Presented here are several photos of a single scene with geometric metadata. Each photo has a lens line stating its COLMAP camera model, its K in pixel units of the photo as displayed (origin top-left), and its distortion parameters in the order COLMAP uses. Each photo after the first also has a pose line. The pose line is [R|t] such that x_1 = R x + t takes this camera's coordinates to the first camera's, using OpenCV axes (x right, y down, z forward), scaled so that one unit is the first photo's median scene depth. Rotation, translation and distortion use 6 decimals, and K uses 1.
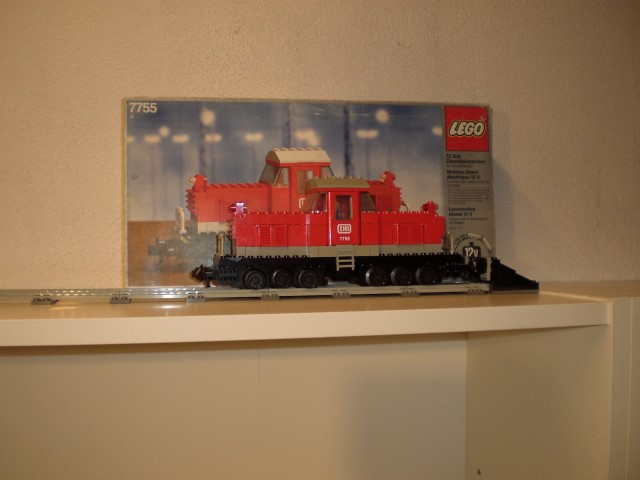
lens RADIAL K [[852.1, 0, 316.9], [0, 852.1, 240.5], [0, 0, 1]] dist [-0.110688, 0.000000]
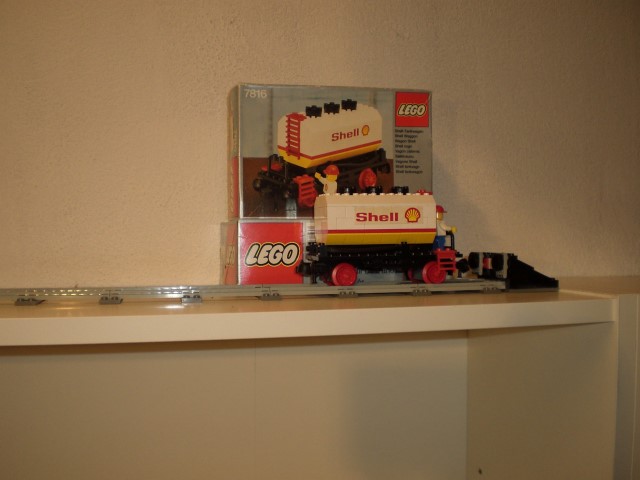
lens RADIAL K [[852.1, 0, 314.6], [0, 852.1, 240.0], [0, 0, 1]] dist [-0.110688, 0.000000]
pose [[0.999992, -0.002161, 0.003386, -0.003480], [0.002143, 0.999984, 0.005222, -0.000089], [-0.003397, -0.005215, 0.999981, 0.022170]]
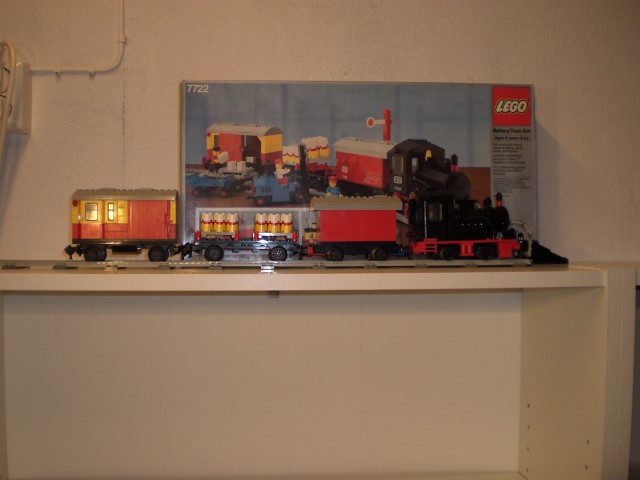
lens RADIAL K [[852.1, 0, 319.1], [0, 852.1, 241.4], [0, 0, 1]] dist [-0.110688, 0.000000]
pose [[0.991660, 0.002002, -0.128866, 0.036281], [-0.000805, 0.999956, 0.009345, 0.008166], [0.128879, -0.009163, 0.991618, -0.336364]]
